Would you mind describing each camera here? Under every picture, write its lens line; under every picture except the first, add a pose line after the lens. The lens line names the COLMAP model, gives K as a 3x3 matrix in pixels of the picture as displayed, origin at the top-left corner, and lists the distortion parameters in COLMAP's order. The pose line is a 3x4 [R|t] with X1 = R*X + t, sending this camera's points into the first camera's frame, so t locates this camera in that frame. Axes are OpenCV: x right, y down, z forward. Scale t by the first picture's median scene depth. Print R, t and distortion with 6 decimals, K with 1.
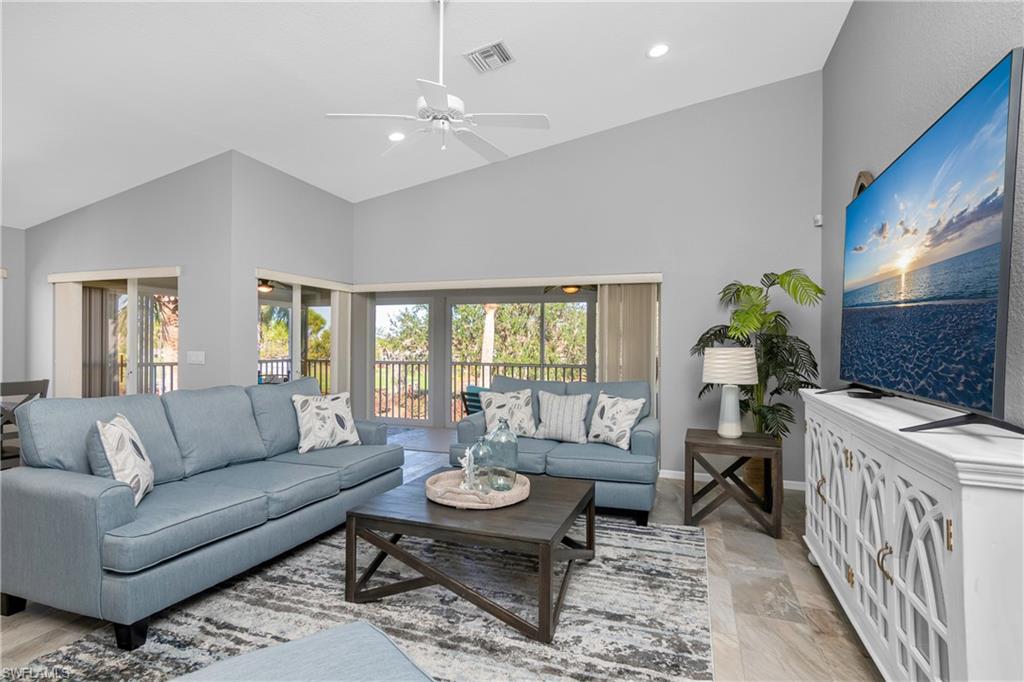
lens RADIAL K [[527.3, 0, 507.1], [0, 527.3, 359.3], [0, 0, 1]] dist [-0.001786, -0.000026]
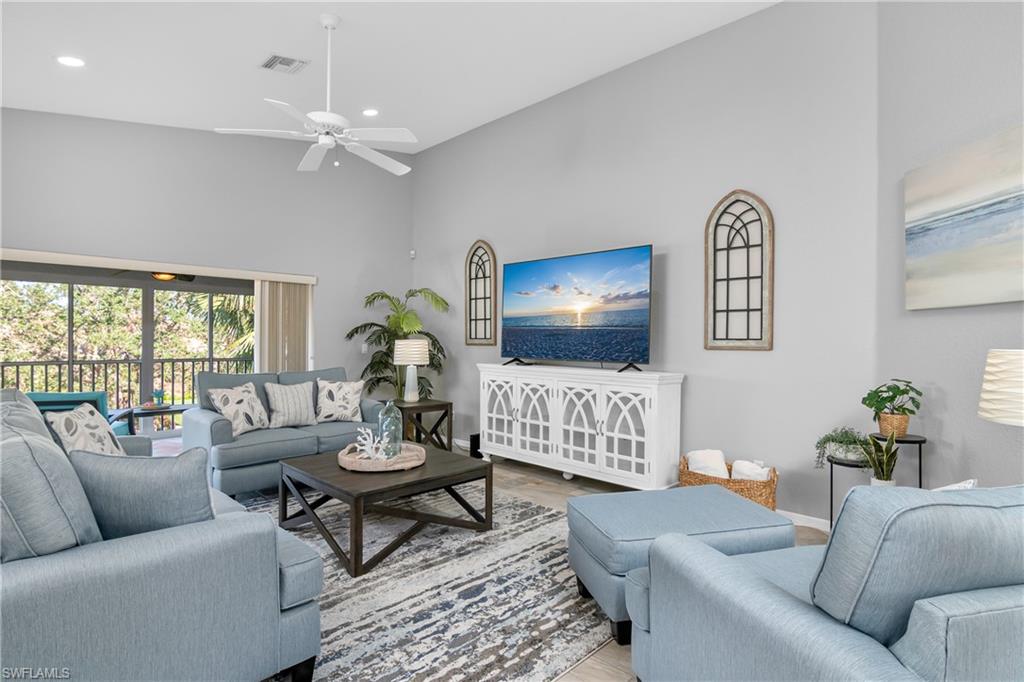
lens RADIAL K [[510.6, 0, 504.1], [0, 510.6, 343.3], [0, 0, 1]] dist [-0.018194, 0.000570]
pose [[0.418913, -0.012543, 0.907940, -1.024201], [0.019555, 0.999797, 0.004790, -0.020709], [-0.907816, 0.015748, 0.419074, 0.251710]]
